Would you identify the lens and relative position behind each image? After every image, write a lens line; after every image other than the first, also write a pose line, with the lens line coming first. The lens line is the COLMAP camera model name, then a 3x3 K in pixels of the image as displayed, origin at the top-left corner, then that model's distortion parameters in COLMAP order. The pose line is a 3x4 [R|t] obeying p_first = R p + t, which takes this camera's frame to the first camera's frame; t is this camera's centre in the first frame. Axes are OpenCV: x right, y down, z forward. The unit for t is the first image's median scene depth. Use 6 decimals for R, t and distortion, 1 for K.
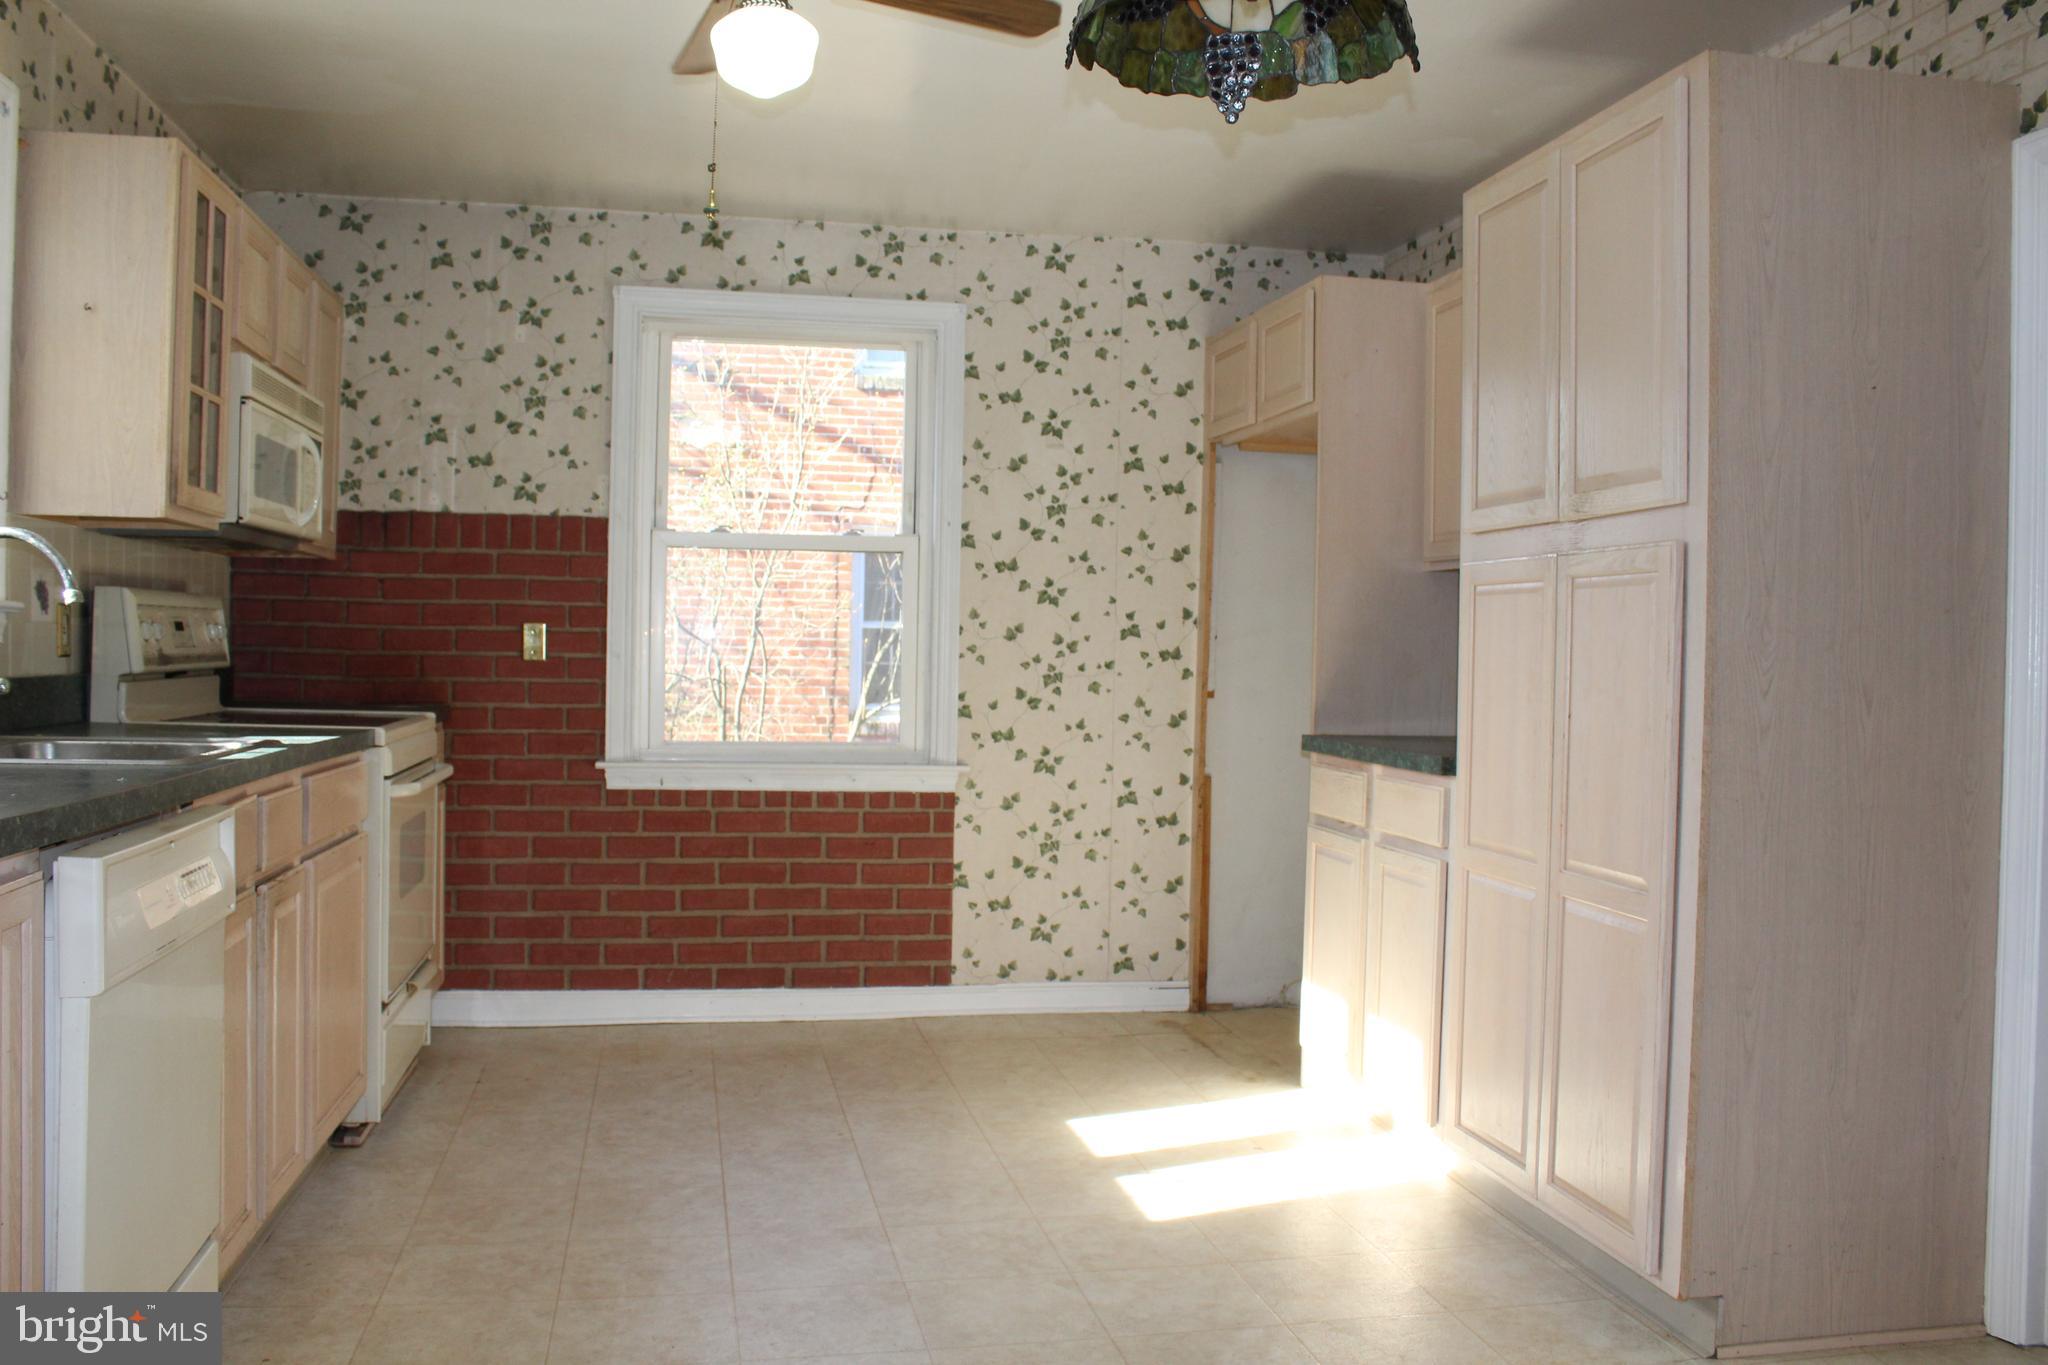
lens RADIAL K [[1716.2, 0, 1017.8], [0, 1716.2, 679.4], [0, 0, 1]] dist [-0.158495, 0.139229]
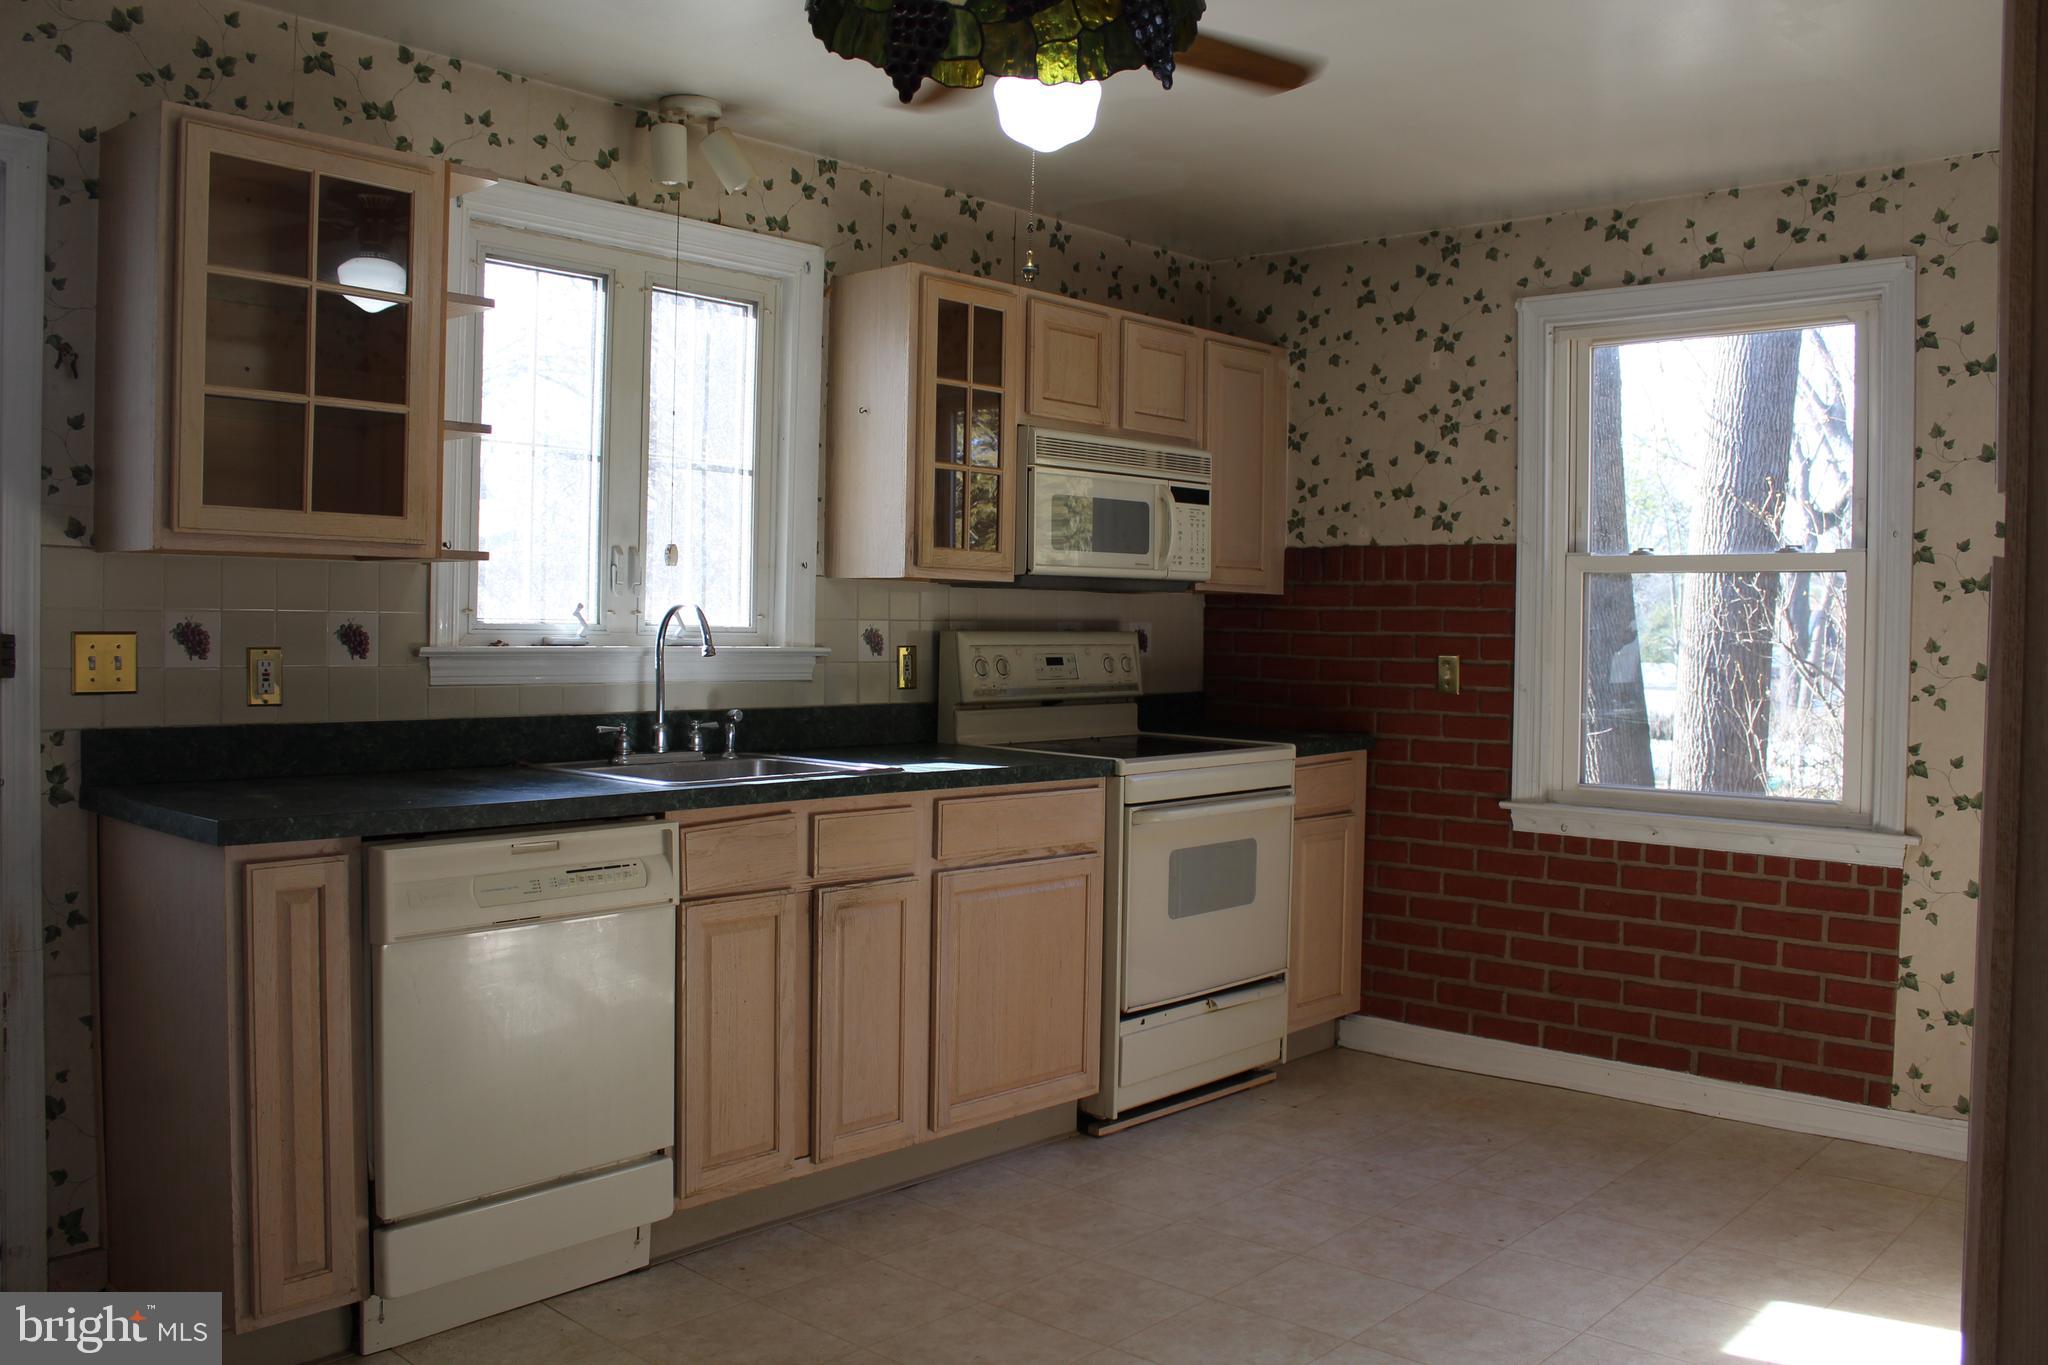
lens RADIAL K [[1716.2, 0, 1012.3], [0, 1716.2, 671.2], [0, 0, 1]] dist [-0.158495, 0.139229]
pose [[0.593428, 0.012476, -0.804791, 0.351085], [-0.017243, 0.999847, 0.002786, -0.022212], [0.804703, 0.012224, 0.593552, 0.213604]]
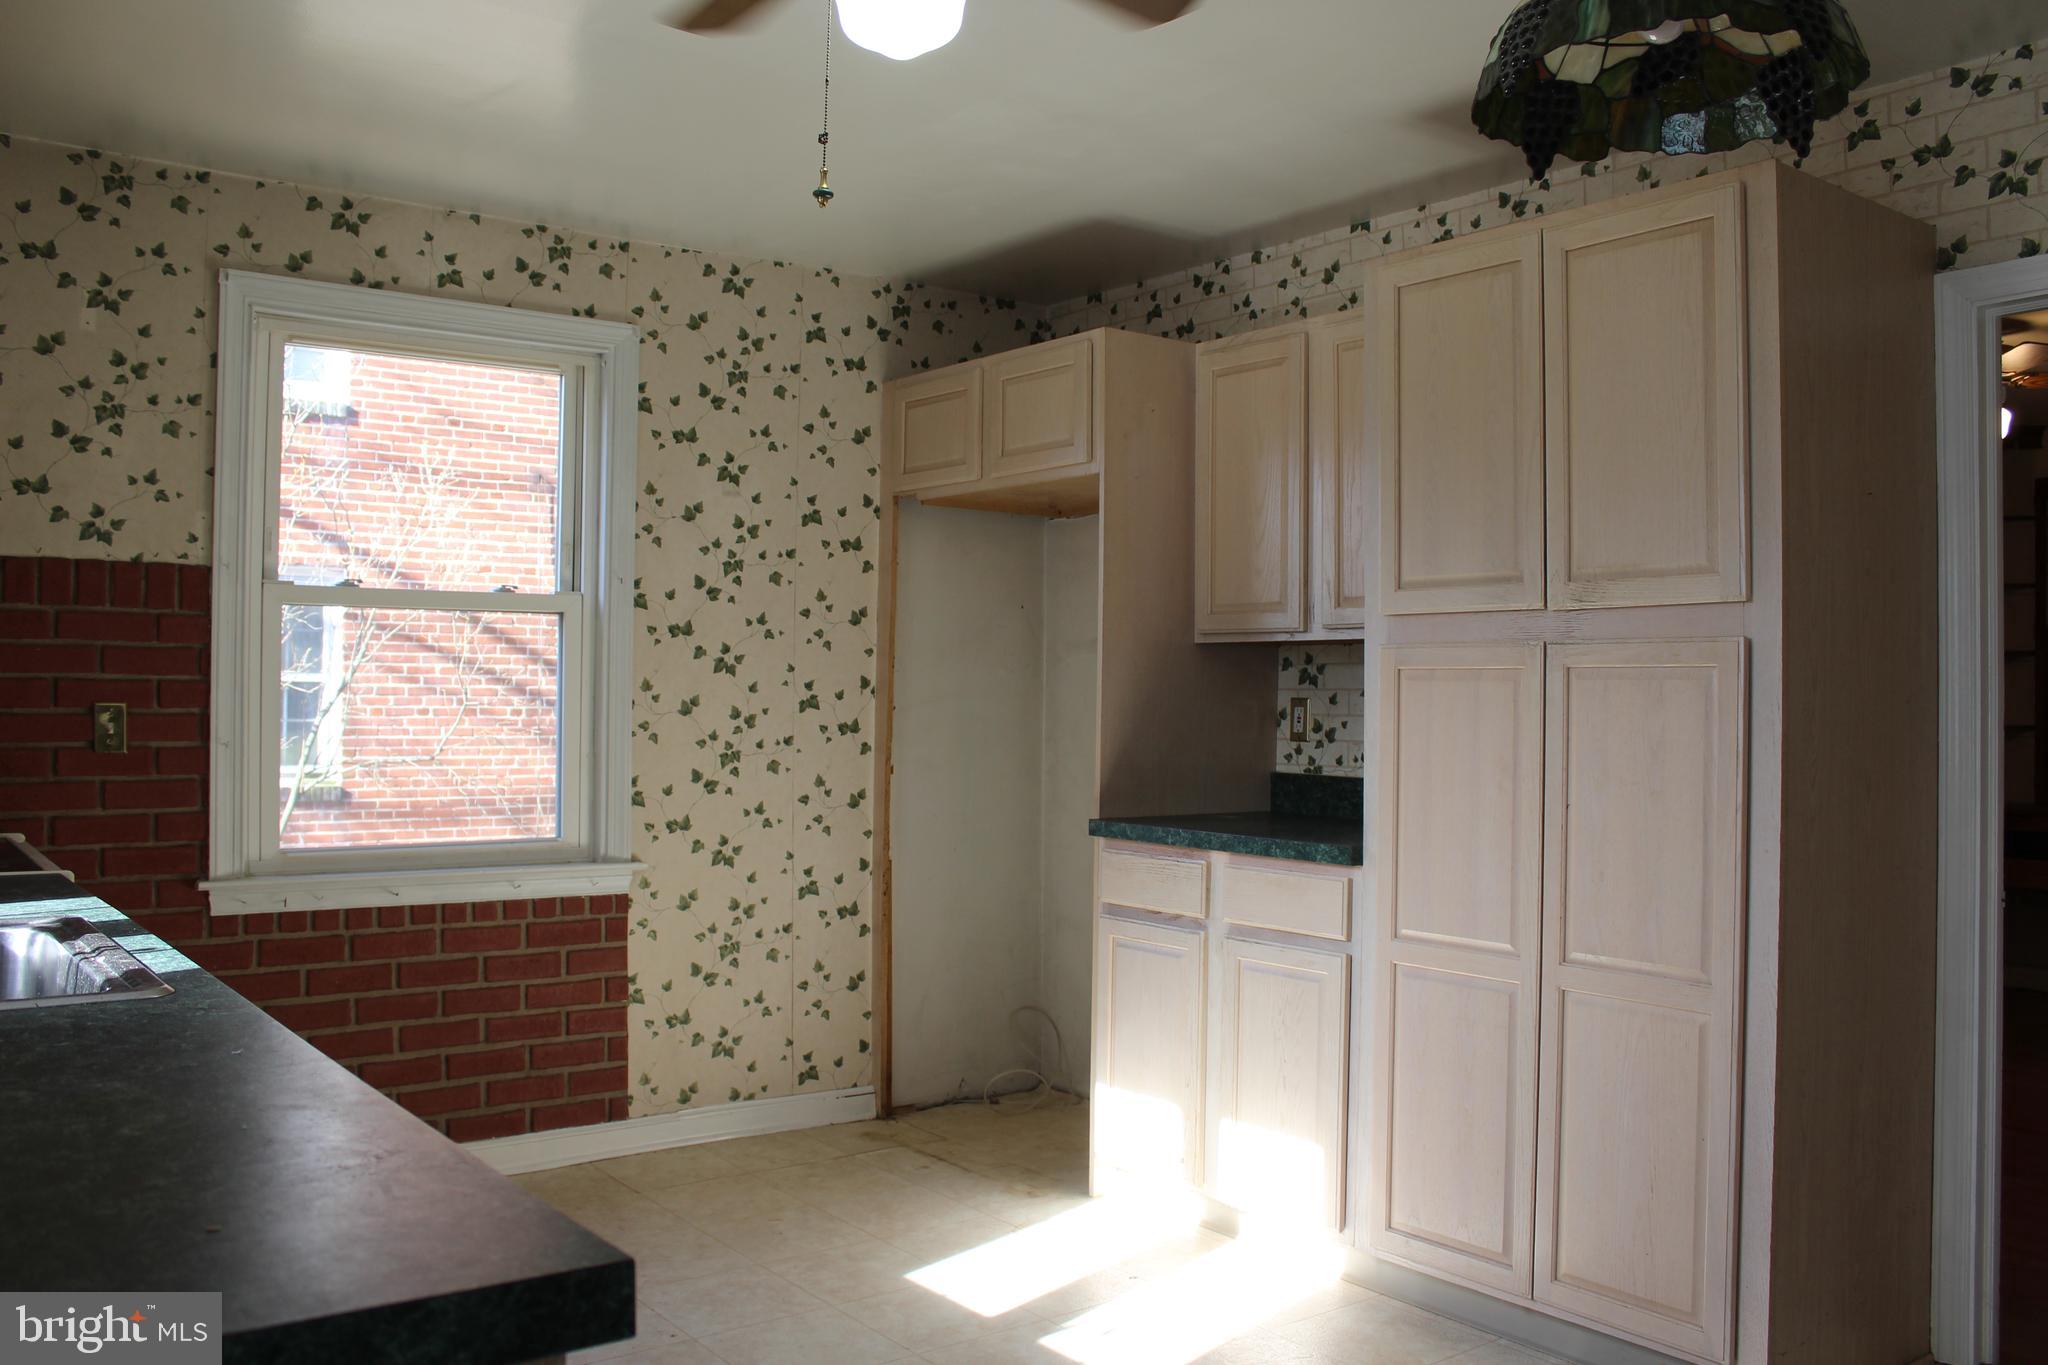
lens RADIAL K [[1716.2, 0, 1021.4], [0, 1716.2, 674.2], [0, 0, 1]] dist [-0.158495, 0.139229]
pose [[0.897289, -0.005275, 0.441412, -0.243739], [0.014914, 0.999720, -0.018371, -0.026270], [-0.441191, 0.023067, 0.897117, 0.154904]]
